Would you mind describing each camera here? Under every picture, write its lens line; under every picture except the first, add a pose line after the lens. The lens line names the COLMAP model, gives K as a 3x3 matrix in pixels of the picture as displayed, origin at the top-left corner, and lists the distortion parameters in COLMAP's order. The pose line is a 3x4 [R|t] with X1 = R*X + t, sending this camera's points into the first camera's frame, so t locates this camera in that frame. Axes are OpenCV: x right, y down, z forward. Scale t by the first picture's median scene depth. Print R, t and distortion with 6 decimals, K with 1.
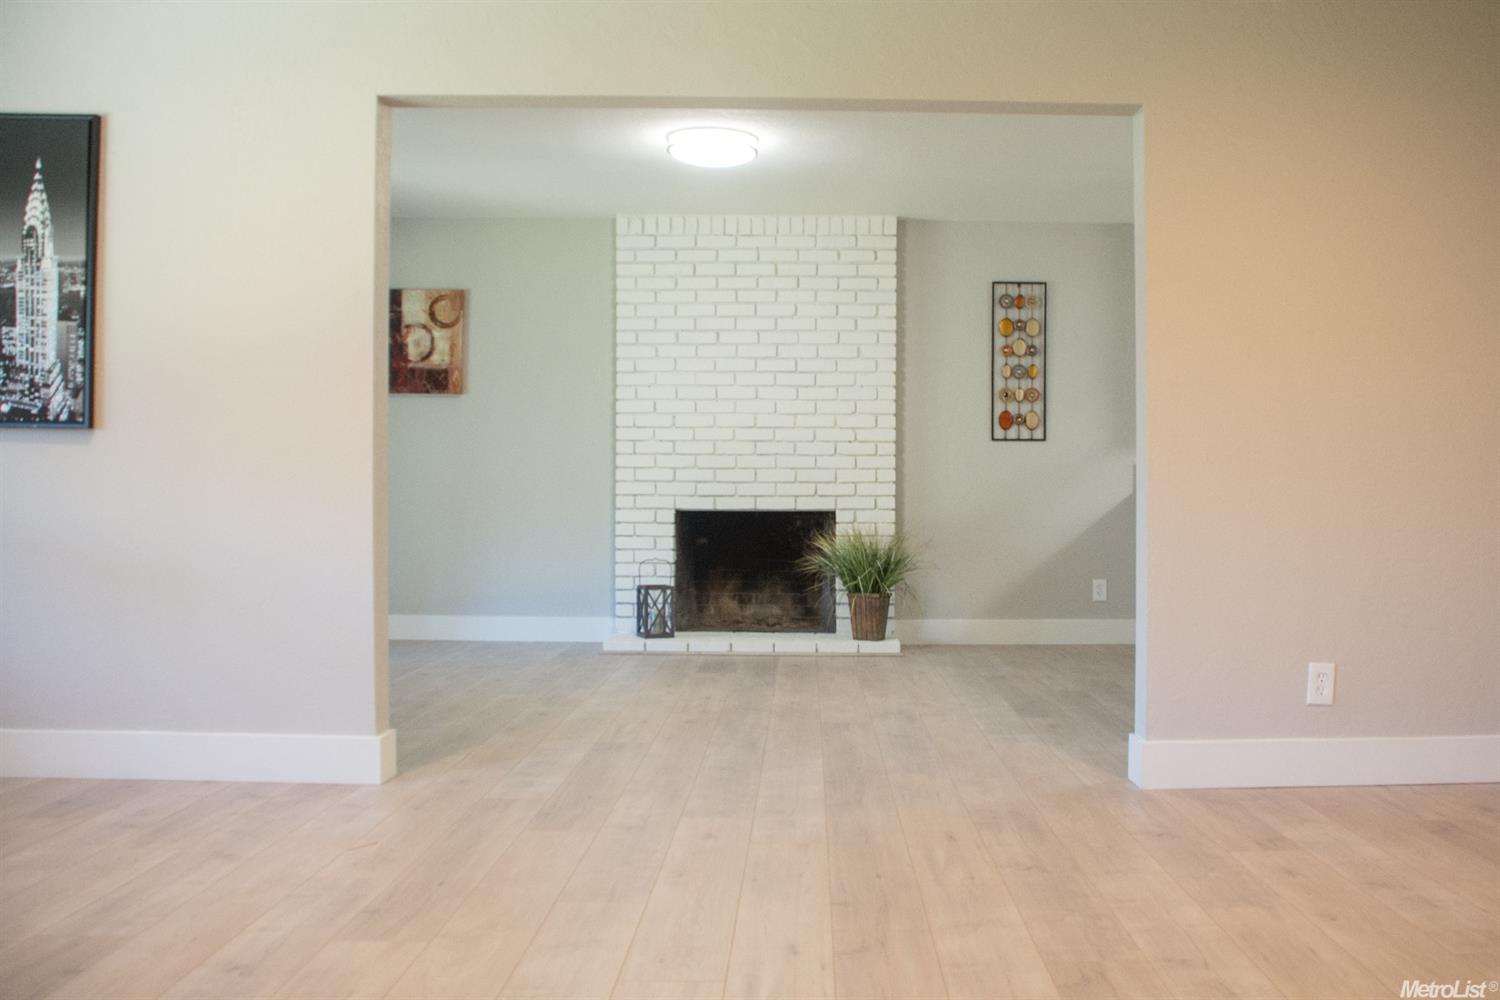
lens RADIAL K [[1298.1, 0, 735.6], [0, 1298.1, 498.8], [0, 0, 1]] dist [-0.172065, 0.137873]
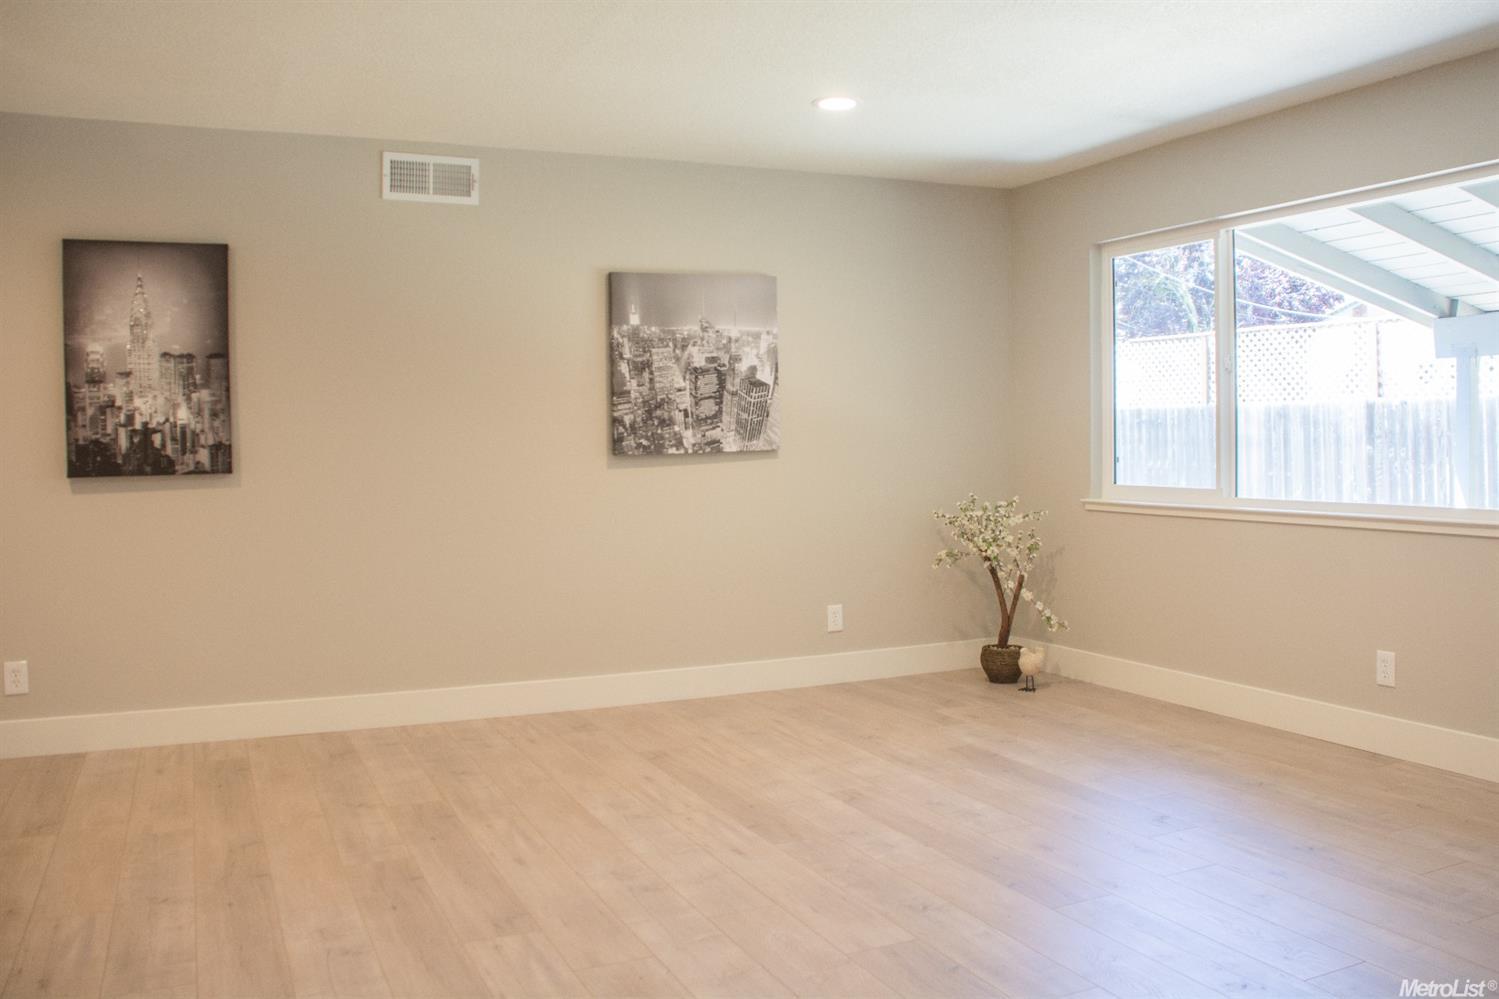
lens RADIAL K [[1277.7, 0, 825.8], [0, 1277.7, 451.0], [0, 0, 1]] dist [-0.092480, -0.000647]
pose [[-0.865941, 0.005619, -0.500114, 0.108200], [0.004378, 0.999984, 0.003654, -0.036437], [0.500127, 0.000975, -0.865952, 0.610243]]
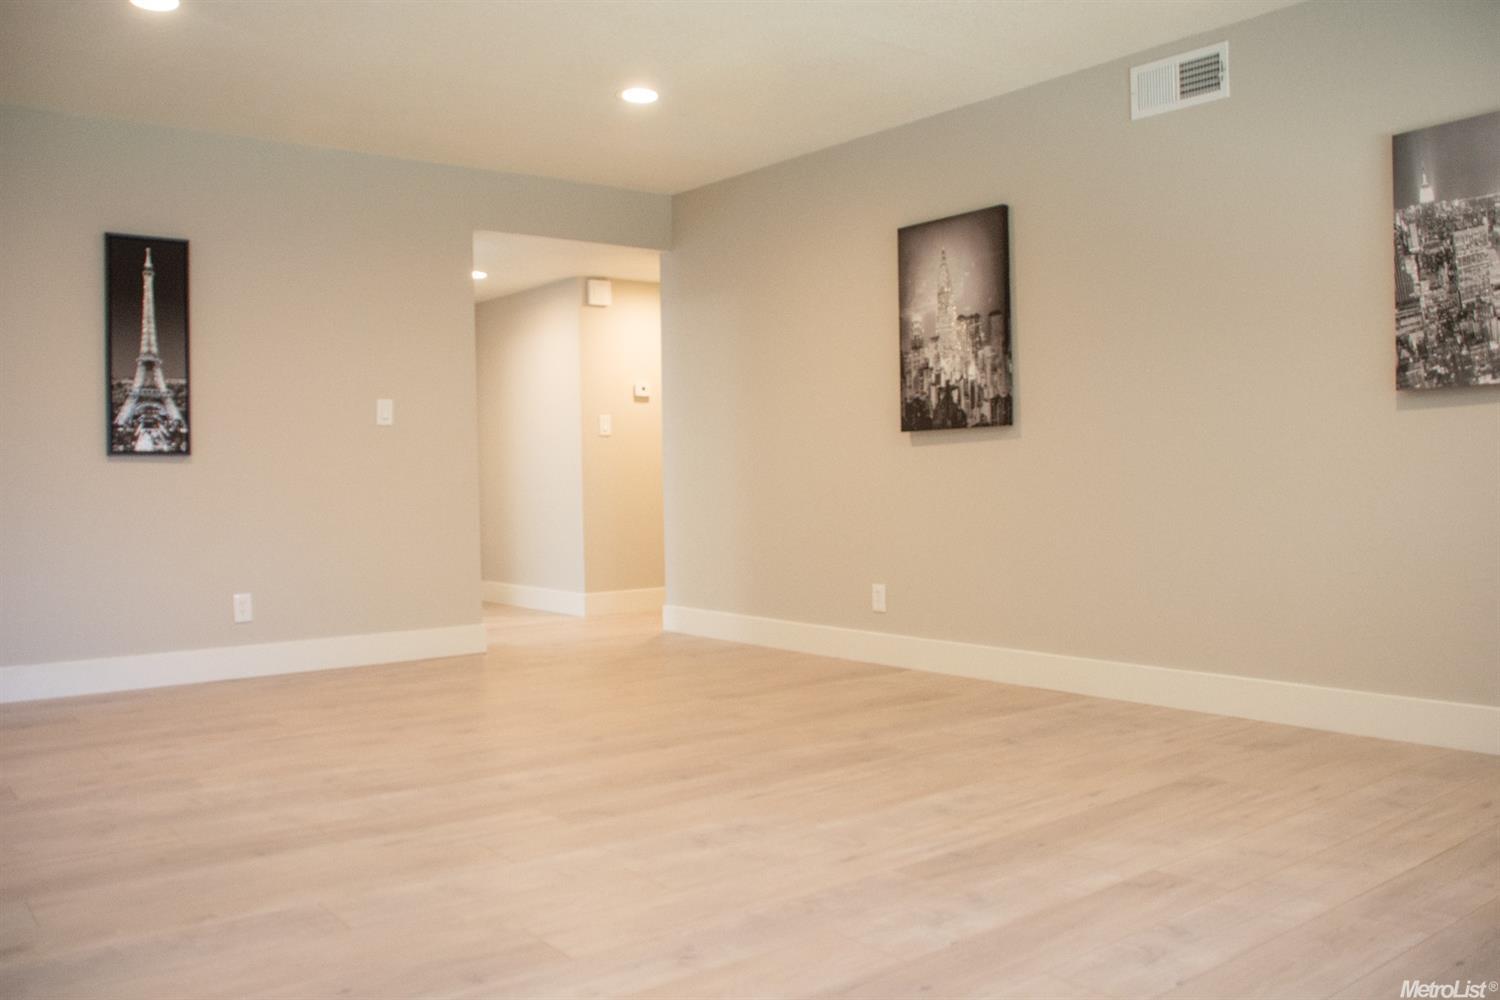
lens RADIAL K [[1298.1, 0, 735.6], [0, 1298.1, 498.8], [0, 0, 1]] dist [-0.172065, 0.137873]
pose [[-0.648347, -0.007518, 0.761308, -0.343756], [0.013321, 0.999686, 0.021217, -0.003615], [-0.761229, 0.023897, -0.648043, 0.463825]]
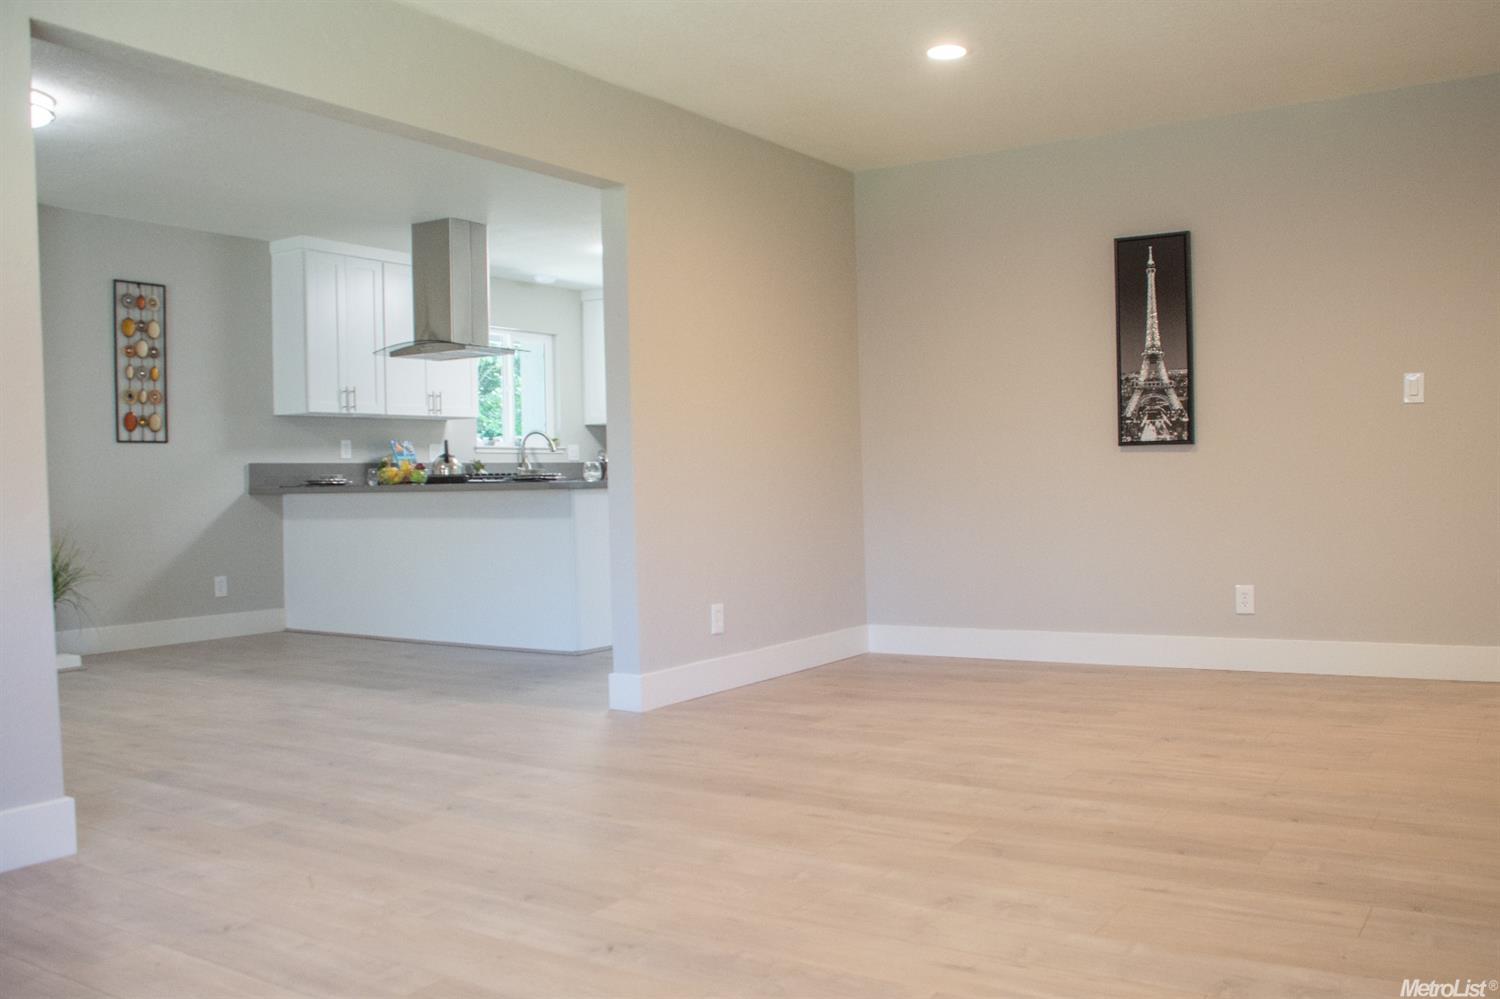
lens RADIAL K [[1298.1, 0, 735.6], [0, 1298.1, 498.3], [0, 0, 1]] dist [-0.172065, 0.137873]
pose [[0.537488, -0.027348, 0.842828, -0.352412], [0.027524, 0.999510, 0.014880, -0.004094], [-0.842822, 0.015200, 0.537978, 0.094172]]
